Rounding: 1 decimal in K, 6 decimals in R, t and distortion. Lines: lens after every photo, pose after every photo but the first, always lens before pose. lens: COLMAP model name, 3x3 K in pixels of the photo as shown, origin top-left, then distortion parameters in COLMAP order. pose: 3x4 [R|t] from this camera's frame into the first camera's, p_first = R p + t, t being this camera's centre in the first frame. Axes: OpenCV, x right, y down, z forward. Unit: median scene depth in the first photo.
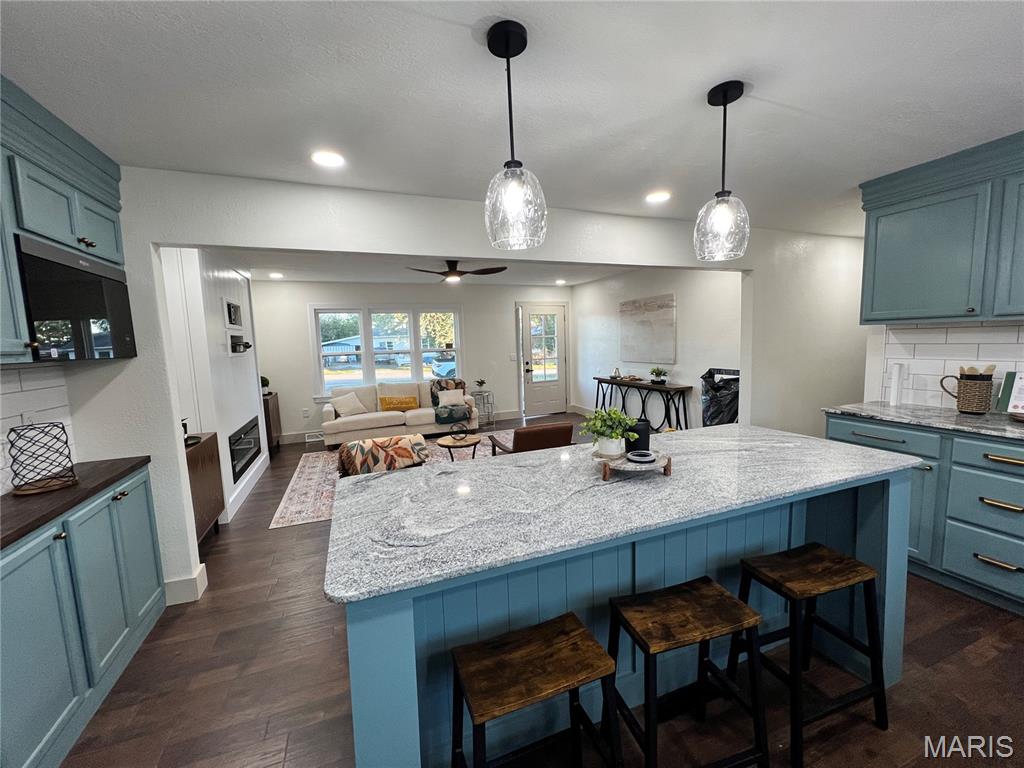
lens RADIAL K [[410.1, 0, 511.4], [0, 410.1, 387.7], [0, 0, 1]] dist [-0.001219, 0.000165]
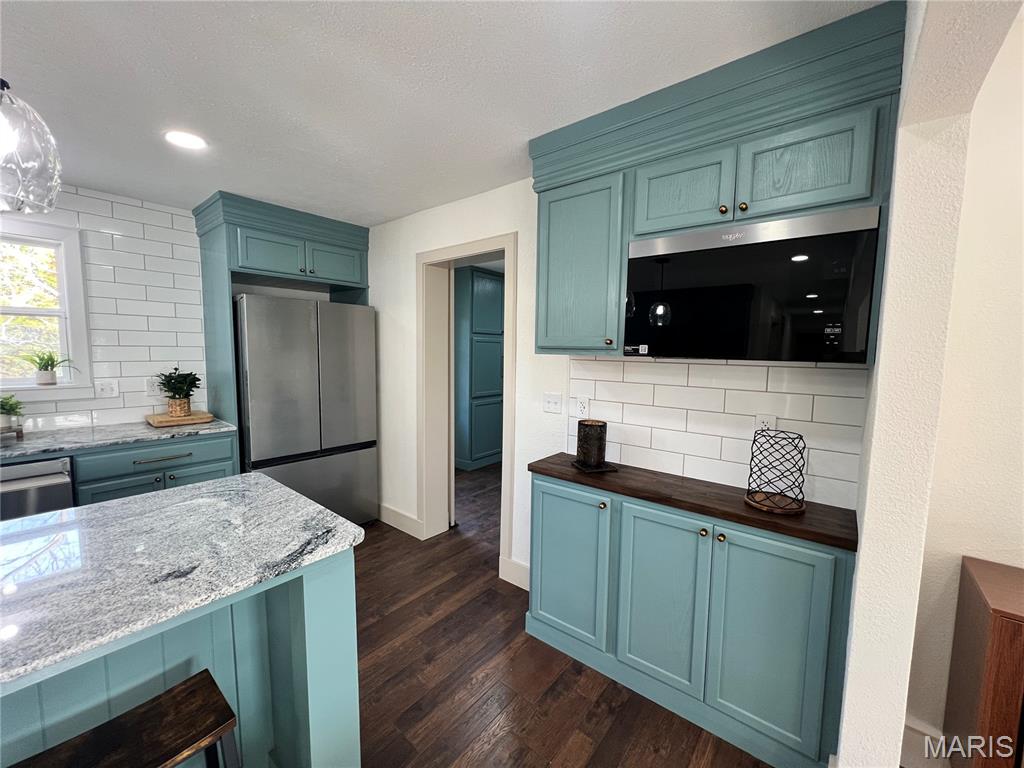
lens RADIAL K [[410.1, 0, 510.7], [0, 410.1, 385.2], [0, 0, 1]] dist [-0.001219, 0.000165]
pose [[-0.873723, 0.066224, -0.481895, -0.381080], [-0.038050, 0.978348, 0.203437, -0.232415], [0.484934, 0.196084, -0.852285, 2.066971]]
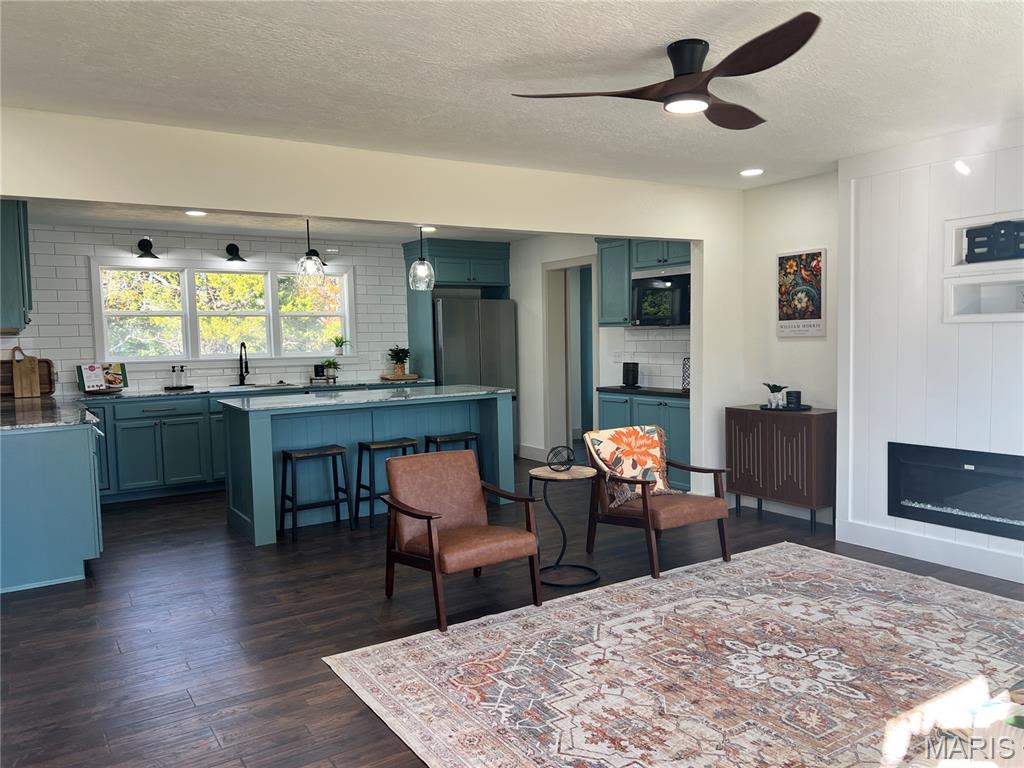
lens RADIAL K [[771.9, 0, 516.7], [0, 771.9, 387.0], [0, 0, 1]] dist [0.050480, -0.057267]
pose [[-0.977968, 0.067838, -0.197424, 0.427294], [0.031506, 0.982857, 0.181656, -0.618004], [0.206363, 0.171433, -0.963341, 5.873297]]
